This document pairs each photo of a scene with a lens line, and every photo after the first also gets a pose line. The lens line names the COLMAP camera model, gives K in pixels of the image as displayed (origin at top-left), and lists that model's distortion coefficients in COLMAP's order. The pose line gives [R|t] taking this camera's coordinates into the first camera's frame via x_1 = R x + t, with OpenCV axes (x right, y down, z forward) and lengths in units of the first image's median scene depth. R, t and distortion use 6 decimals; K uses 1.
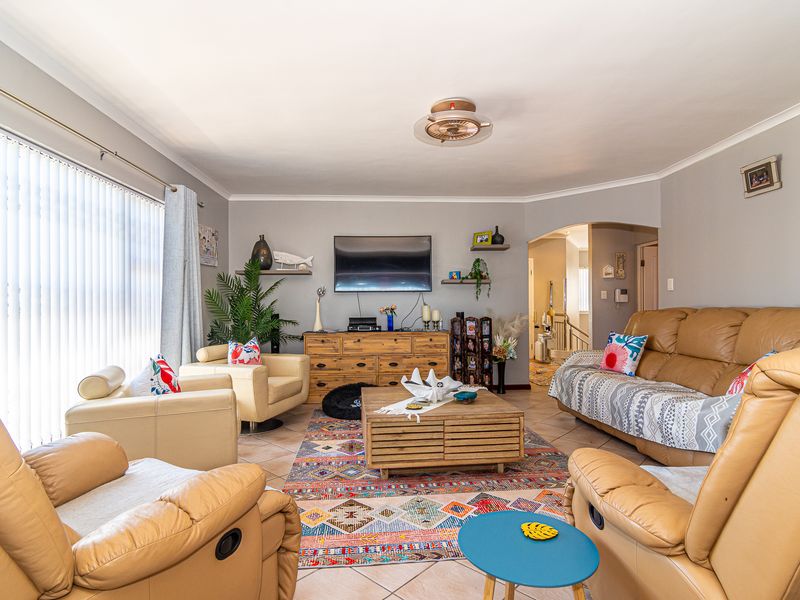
lens RADIAL K [[440.7, 0, 398.8], [0, 440.7, 305.1], [0, 0, 1]] dist [0.000016, -0.000042]
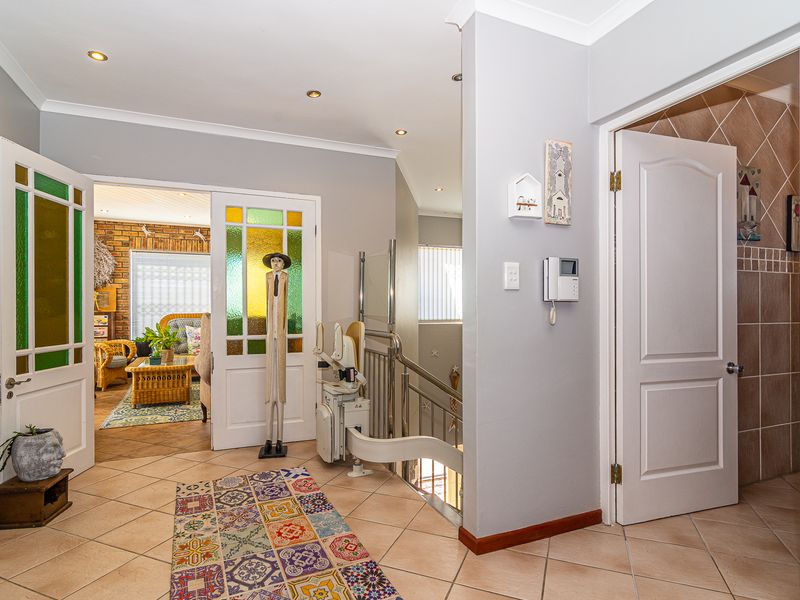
lens RADIAL K [[440.7, 0, 398.8], [0, 440.7, 305.1], [0, 0, 1]] dist [0.000016, -0.000042]
pose [[0.933787, 0.011553, 0.357642, 0.288777], [-0.009541, 0.999927, -0.007389, -0.000186], [-0.357702, 0.003488, 0.933829, 0.751478]]
